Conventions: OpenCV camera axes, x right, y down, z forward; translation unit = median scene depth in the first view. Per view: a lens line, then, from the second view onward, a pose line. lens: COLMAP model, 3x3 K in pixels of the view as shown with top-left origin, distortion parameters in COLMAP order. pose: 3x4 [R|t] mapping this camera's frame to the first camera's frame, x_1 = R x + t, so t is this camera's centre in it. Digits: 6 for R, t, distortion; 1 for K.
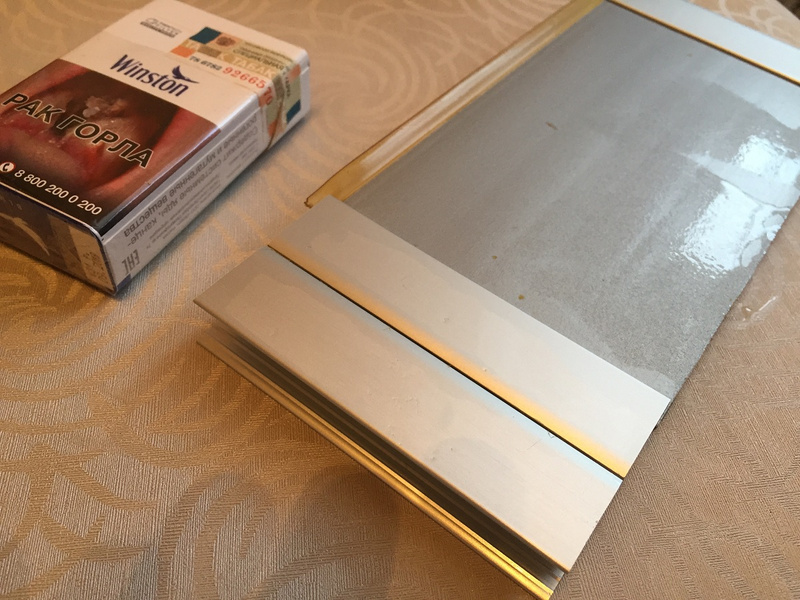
lens RADIAL K [[693.1, 0, 400.0], [0, 693.1, 300.0], [0, 0, 1]] dist [0.081231, -0.133711]
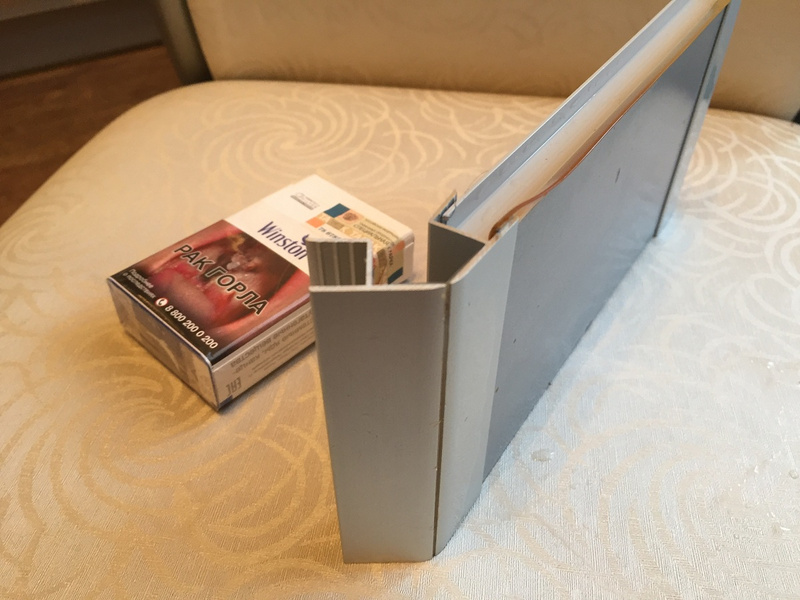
lens RADIAL K [[693.1, 0, 400.0], [0, 693.1, 300.0], [0, 0, 1]] dist [0.081231, -0.133711]
pose [[0.964505, 0.123758, -0.233267, 0.168466], [-0.162929, 0.974086, -0.156877, -0.054846], [0.207807, 0.189315, 0.959675, -0.163038]]
